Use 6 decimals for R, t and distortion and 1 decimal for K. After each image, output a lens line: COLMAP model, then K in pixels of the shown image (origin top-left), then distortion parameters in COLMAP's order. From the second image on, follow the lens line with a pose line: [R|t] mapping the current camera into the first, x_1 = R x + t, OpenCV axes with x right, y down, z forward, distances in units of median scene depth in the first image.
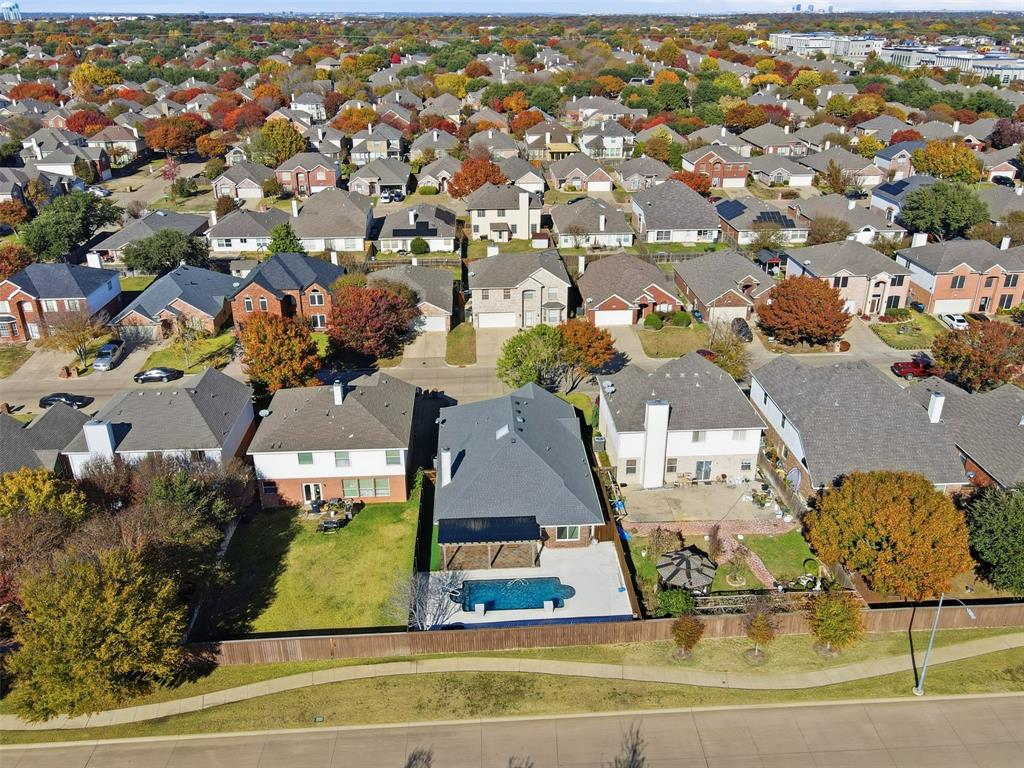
lens RADIAL K [[755.4, 0, 512.0], [0, 755.4, 384.0], [0, 0, 1]] dist [-0.002512, 0.030228]
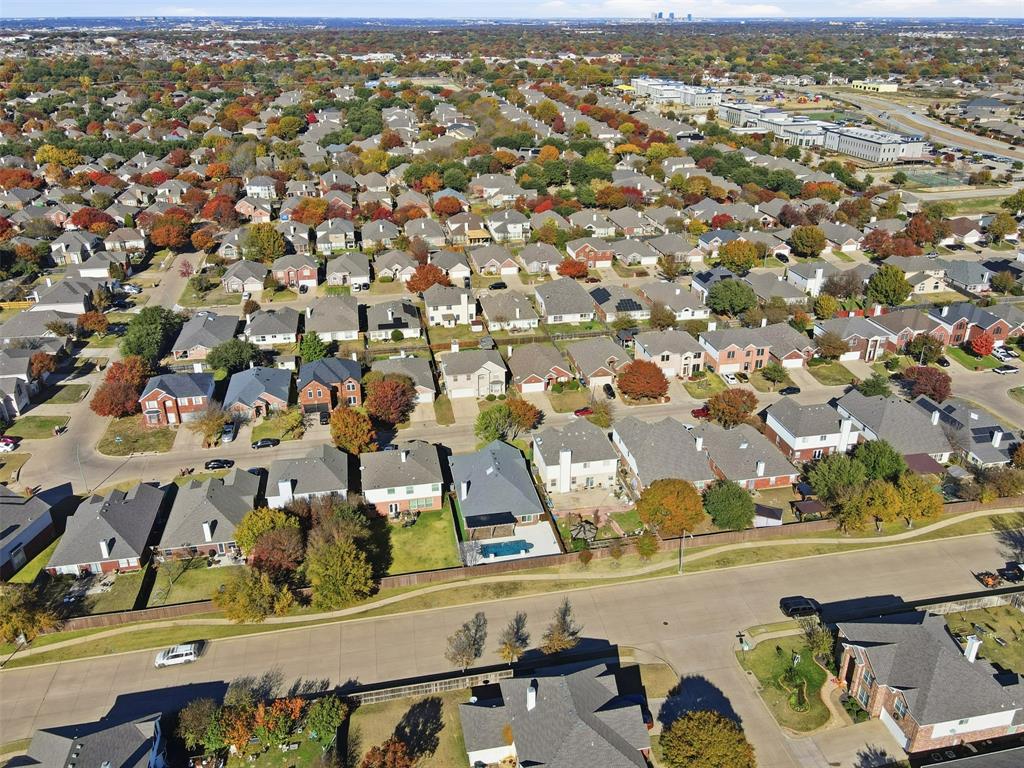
lens RADIAL K [[755.4, 0, 512.0], [0, 755.4, 384.0], [0, 0, 1]] dist [-0.002512, 0.030228]
pose [[0.988499, -0.052081, 0.141979, -0.146171], [0.050577, 0.998619, 0.014185, -0.122589], [-0.142522, -0.006841, 0.989768, -0.630153]]
